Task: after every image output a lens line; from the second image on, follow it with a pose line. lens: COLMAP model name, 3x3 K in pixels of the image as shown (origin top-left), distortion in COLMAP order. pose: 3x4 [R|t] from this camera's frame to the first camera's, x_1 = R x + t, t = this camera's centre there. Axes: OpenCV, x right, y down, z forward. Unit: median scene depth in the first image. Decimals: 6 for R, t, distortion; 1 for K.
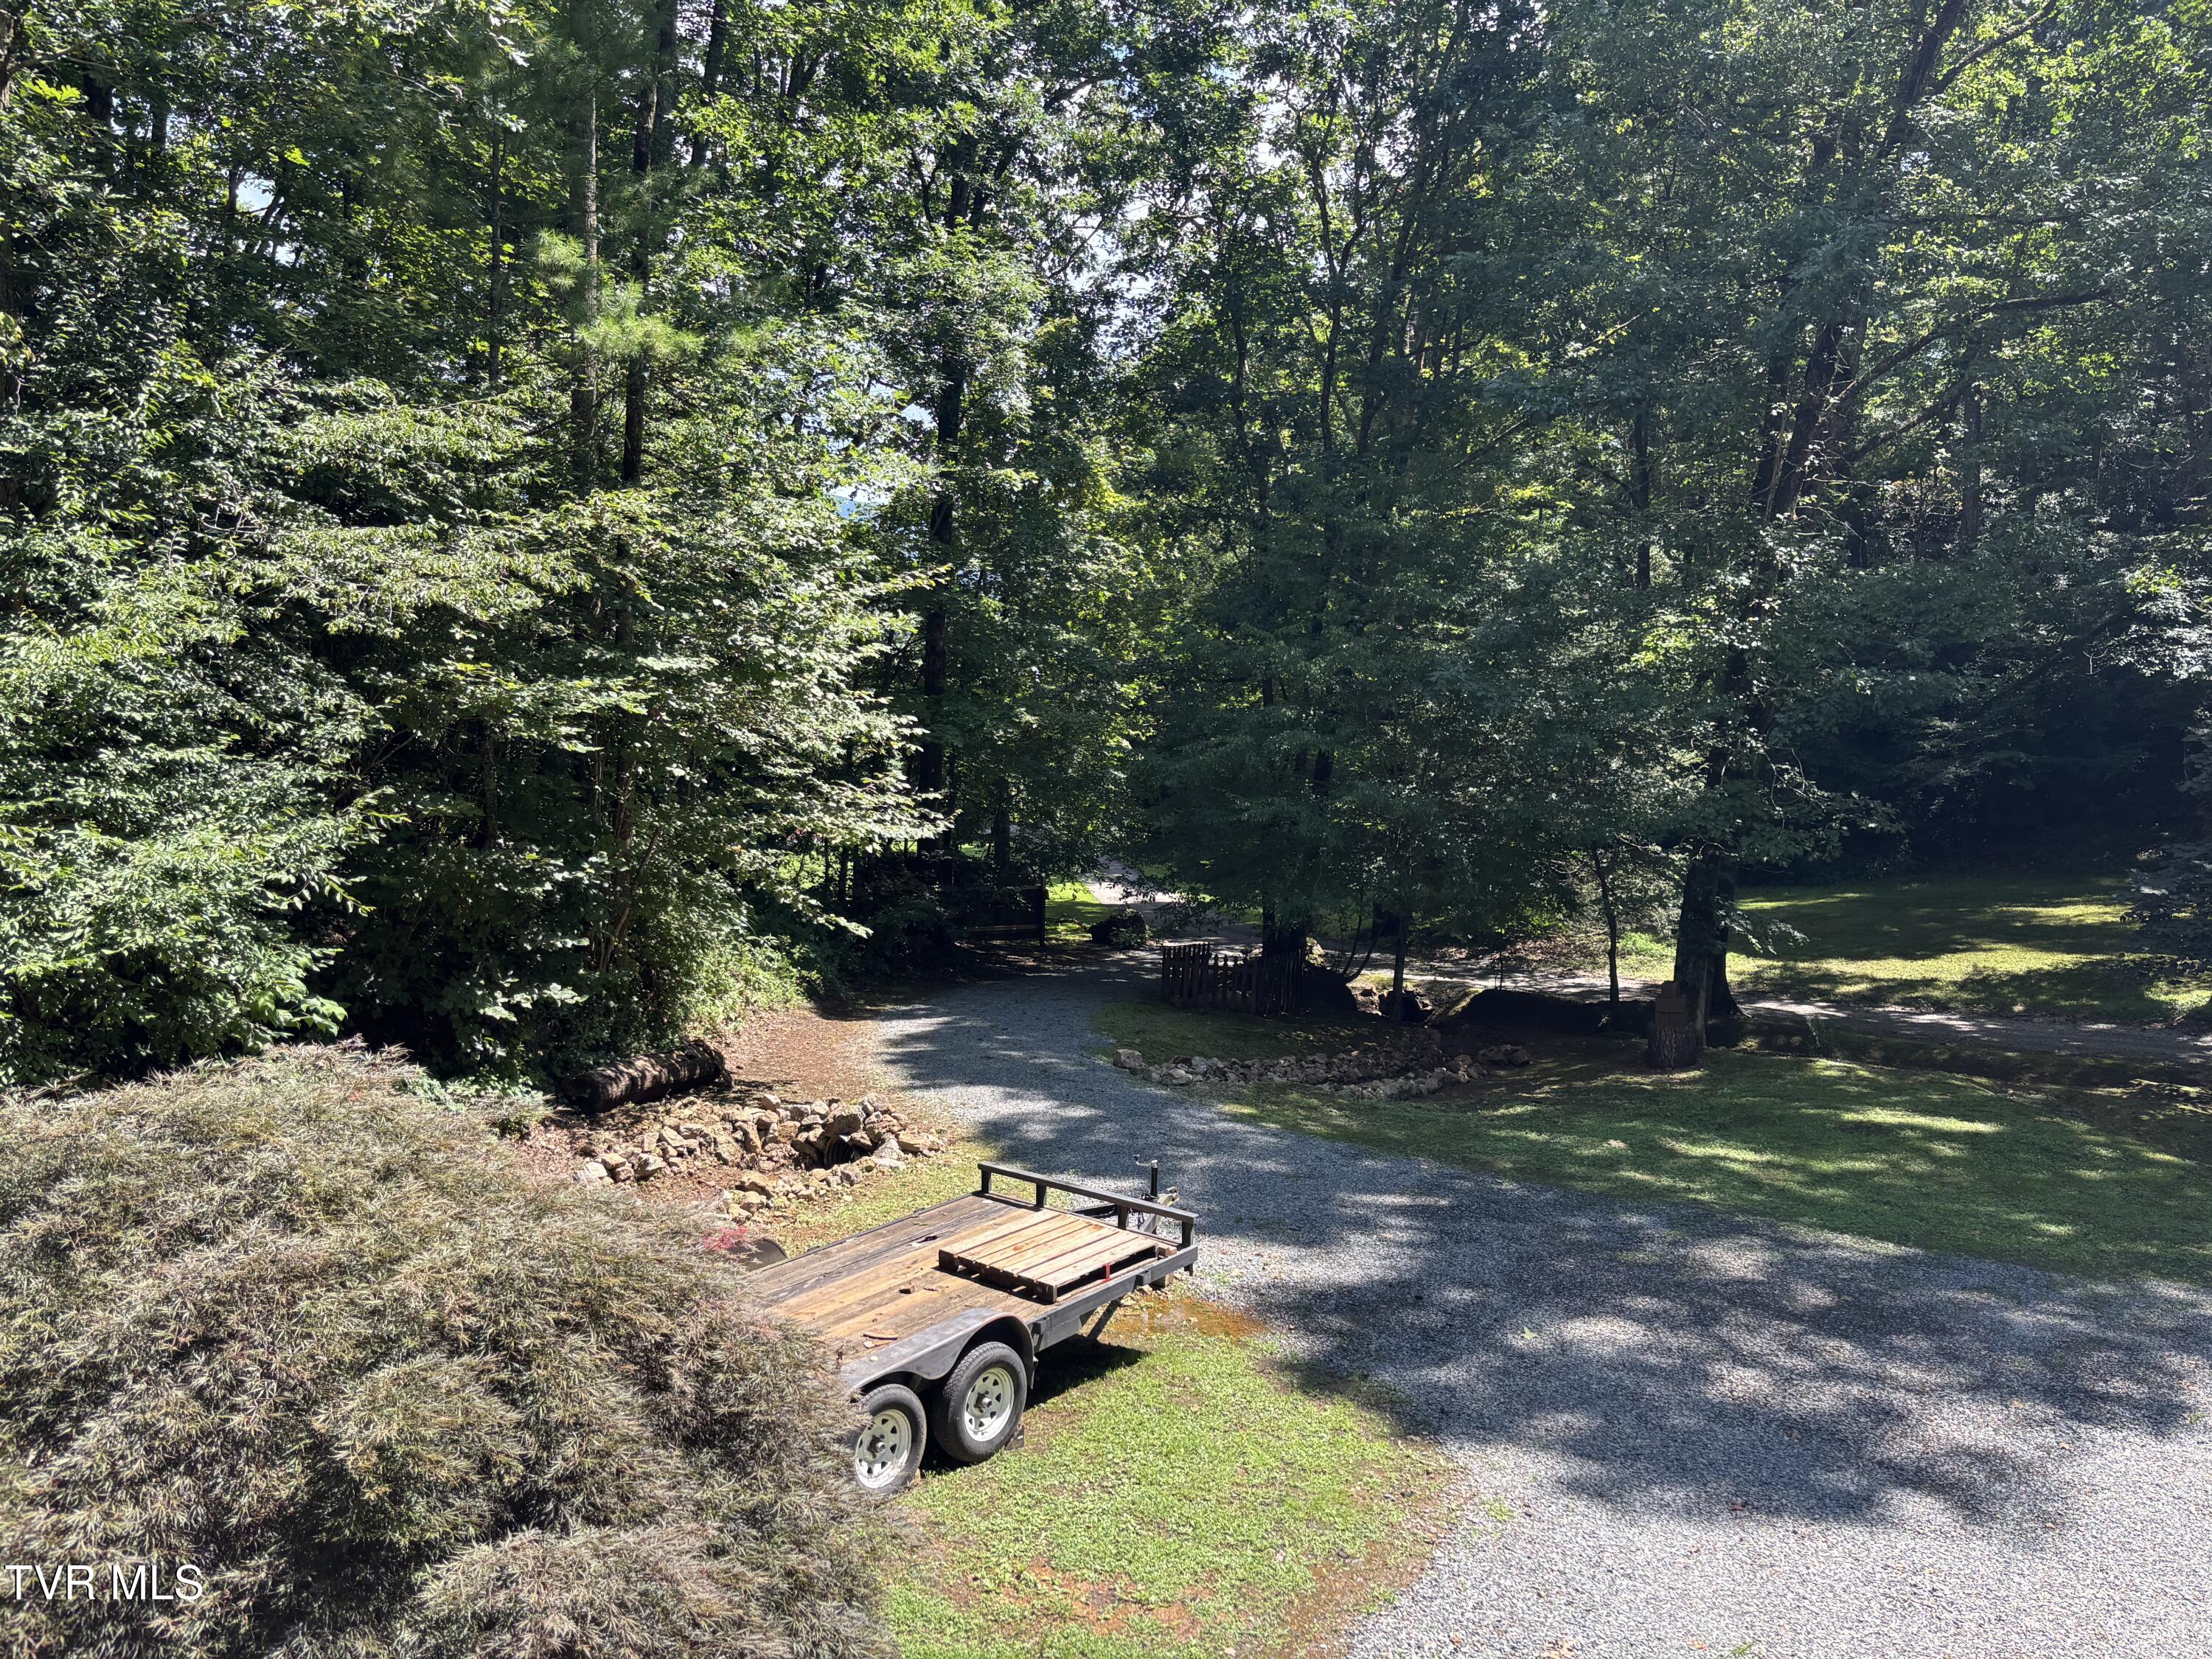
lens RADIAL K [[1662.6, 0, 1099.5], [0, 1662.6, 838.9], [0, 0, 1]] dist [0.051564, -0.062114]
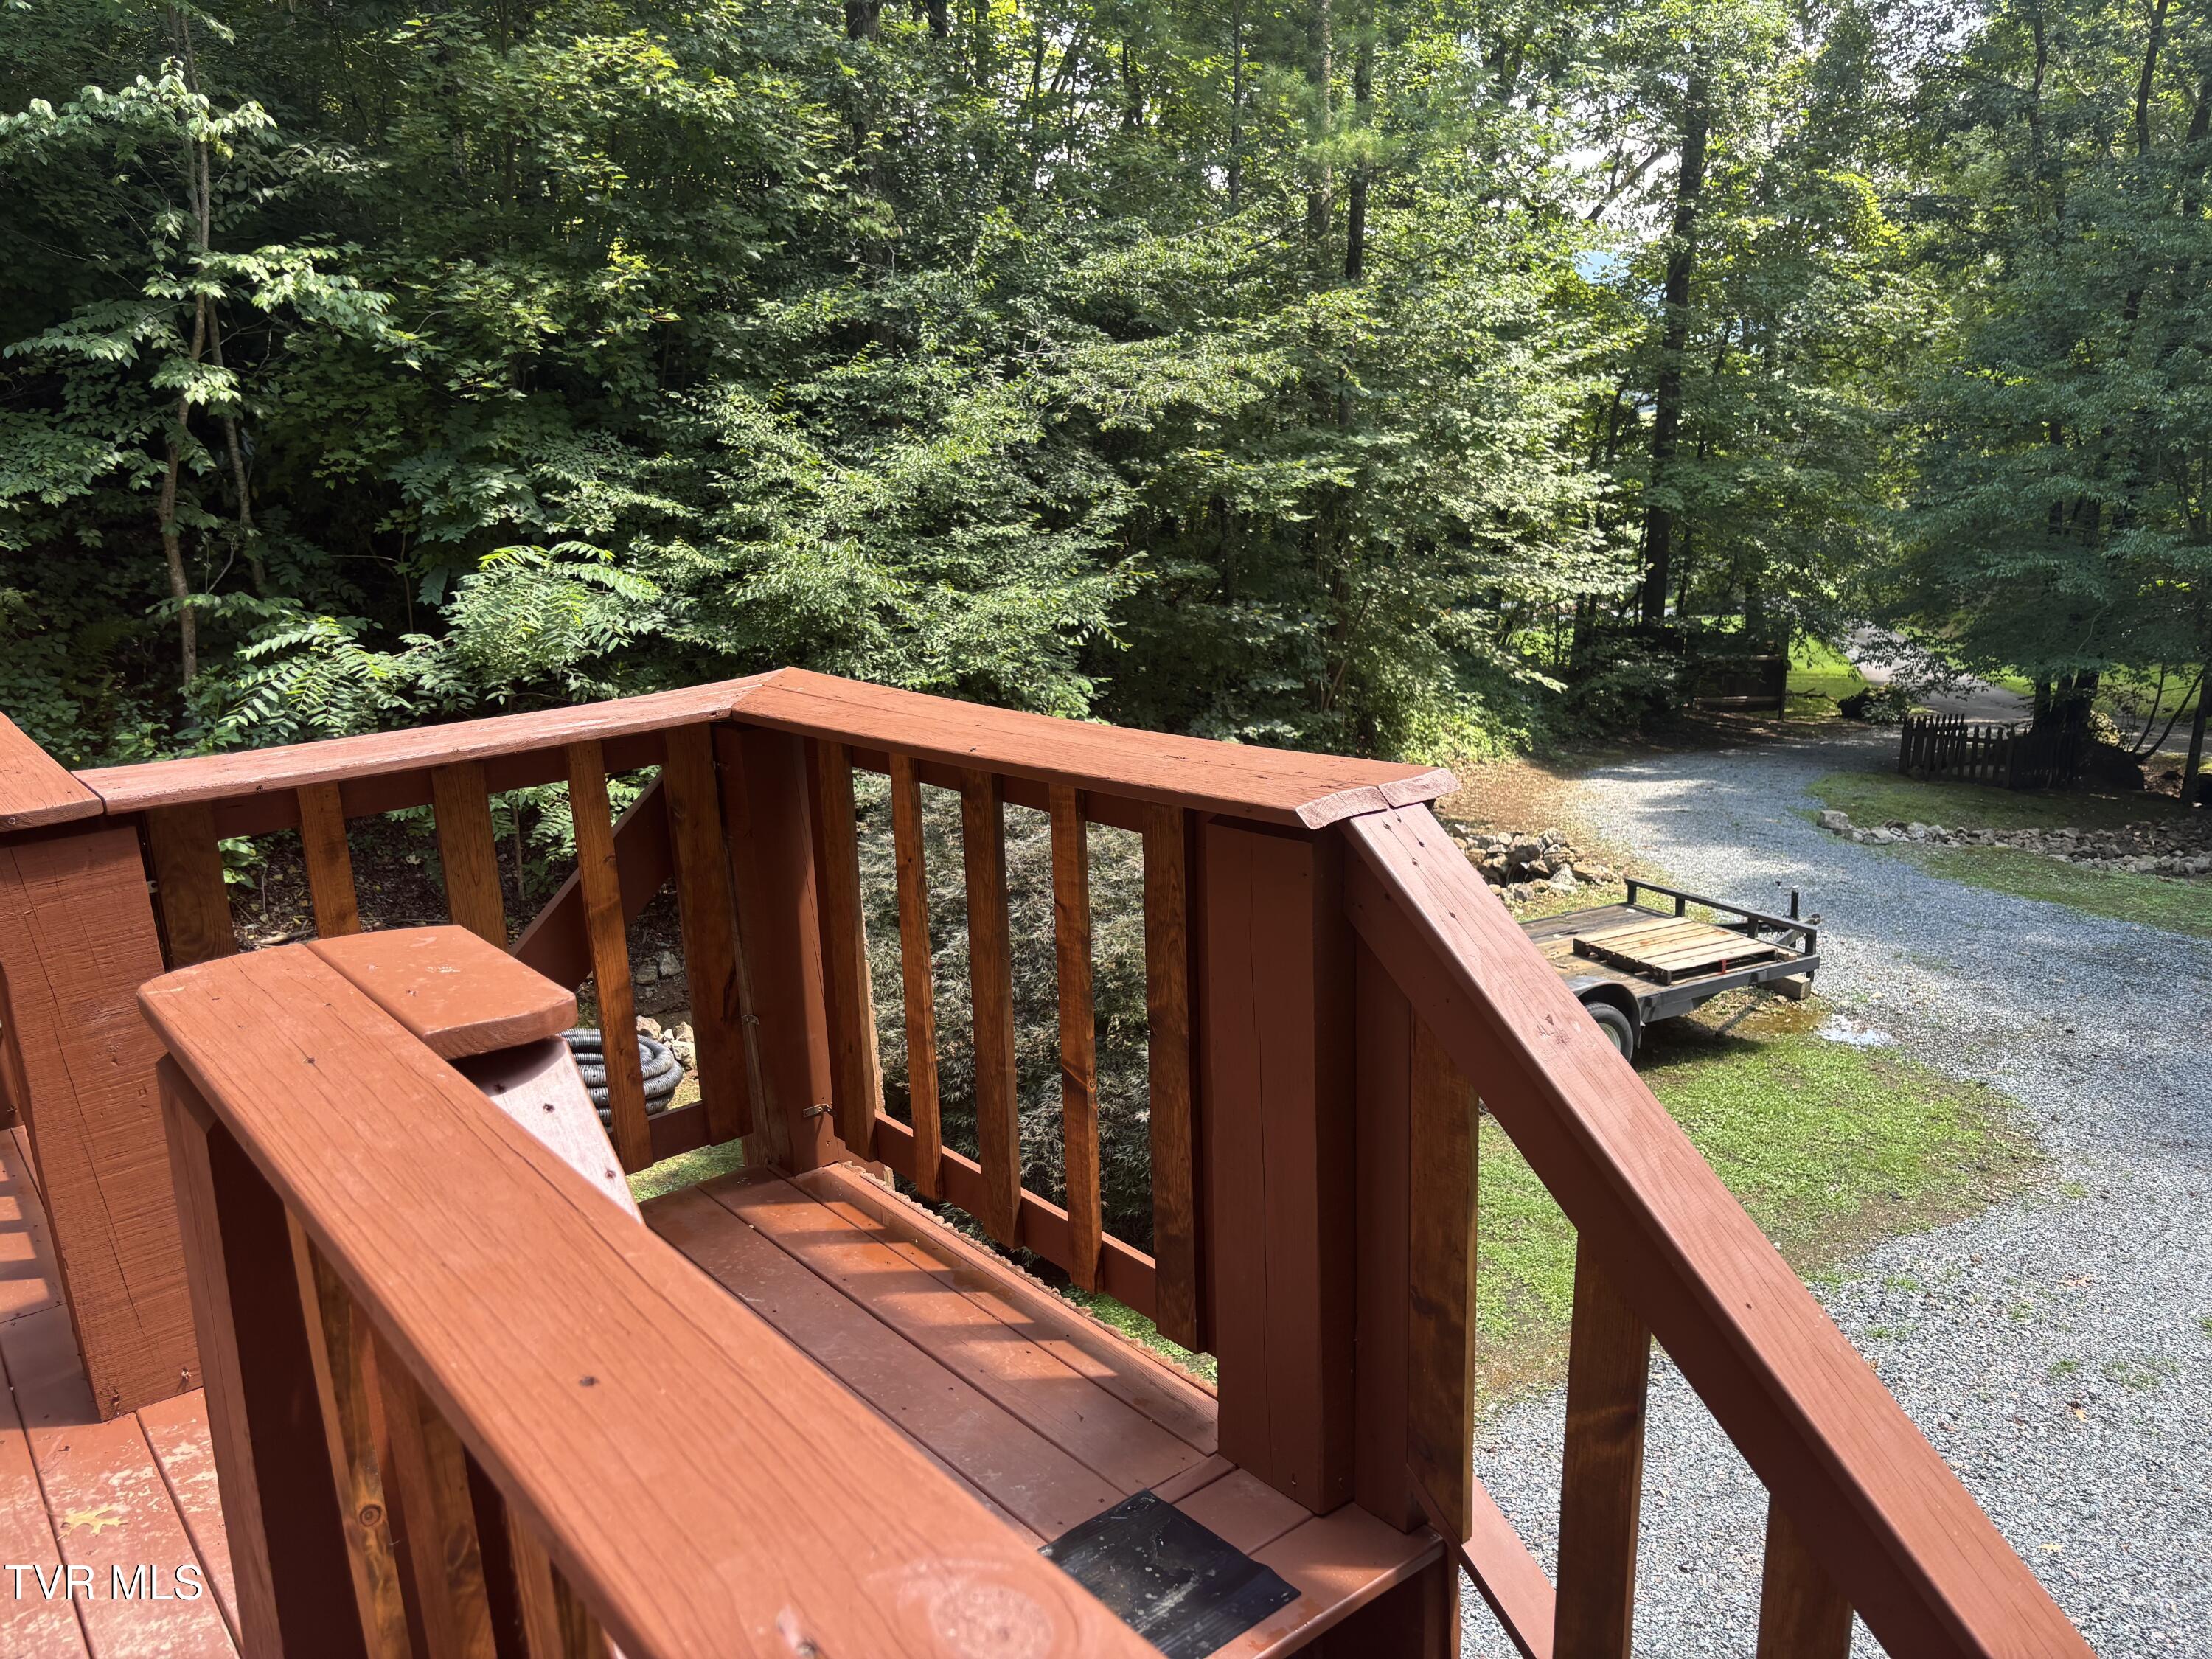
lens RADIAL K [[1662.6, 0, 1099.3], [0, 1662.6, 831.0], [0, 0, 1]] dist [0.051564, -0.062114]
pose [[0.901508, 0.045600, -0.430353, 0.032799], [0.007891, 0.992536, 0.121699, 0.008410], [0.432690, -0.113109, 0.894419, -0.057142]]
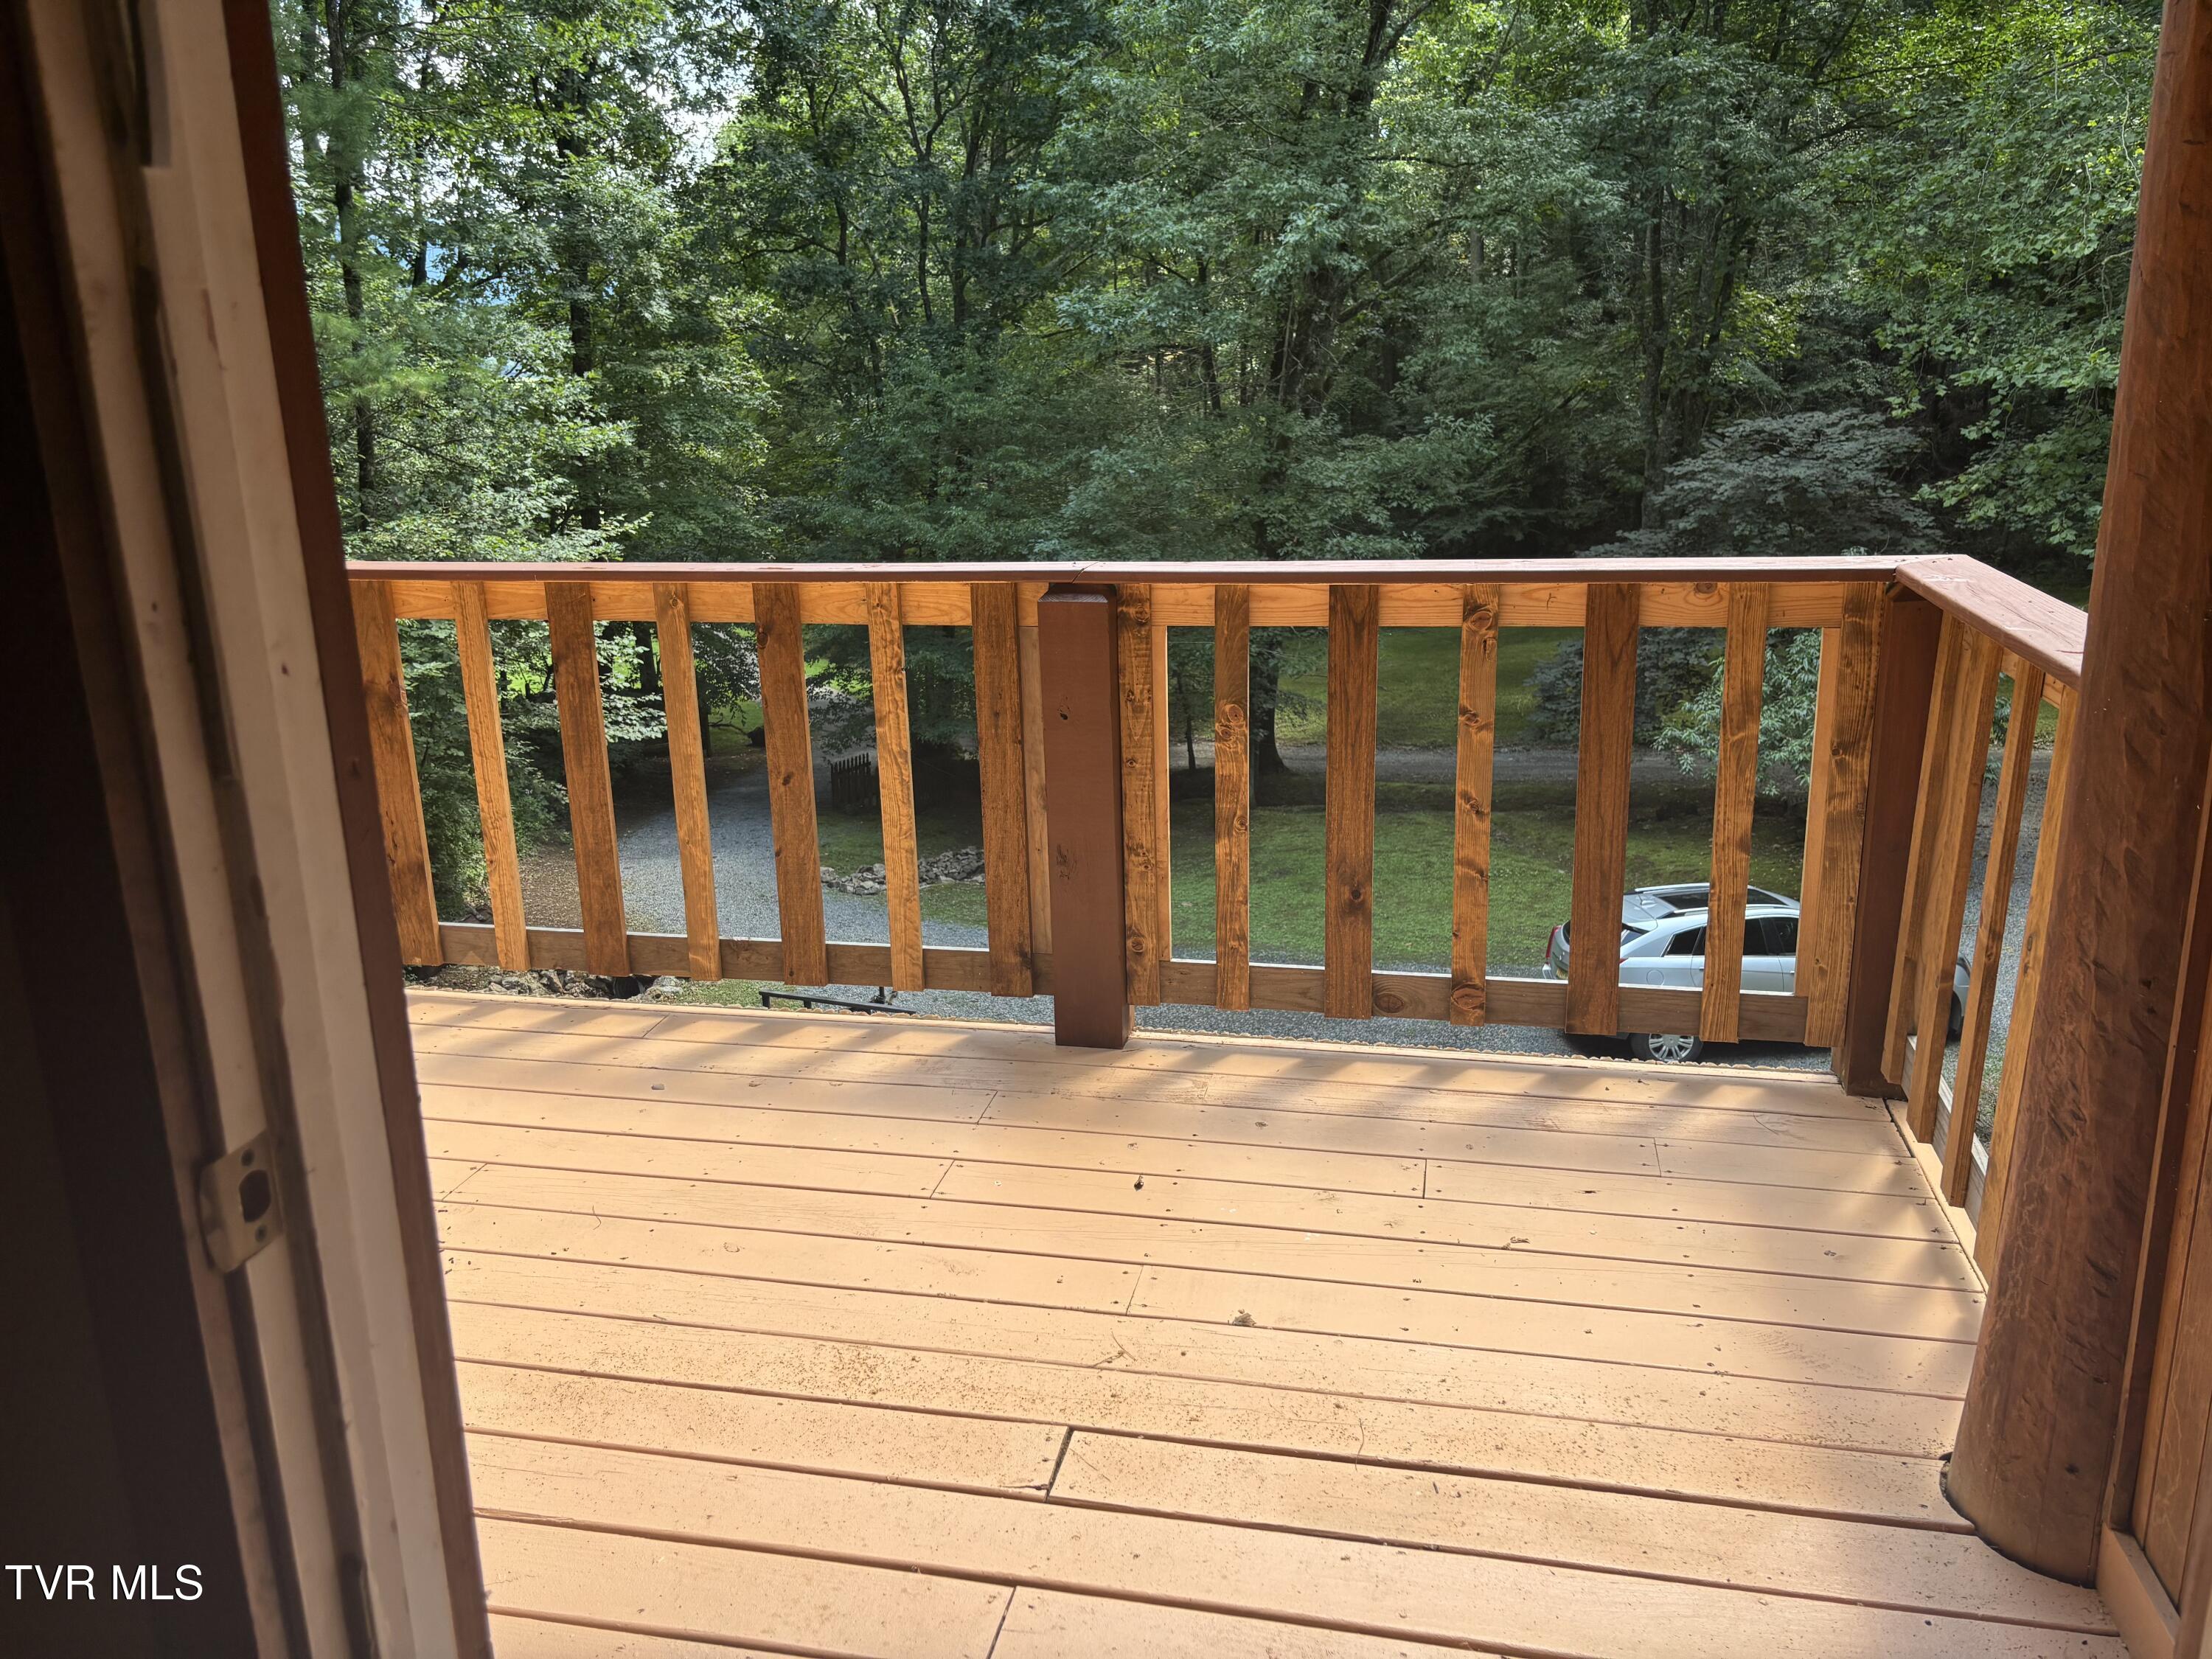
lens RADIAL K [[1662.6, 0, 1091.6], [0, 1662.6, 832.3], [0, 0, 1]] dist [0.051564, -0.062114]
pose [[0.971556, -0.105402, 0.212059, -0.031340], [0.070253, 0.983458, 0.166956, -0.059671], [-0.226149, -0.147310, 0.962890, -0.161621]]
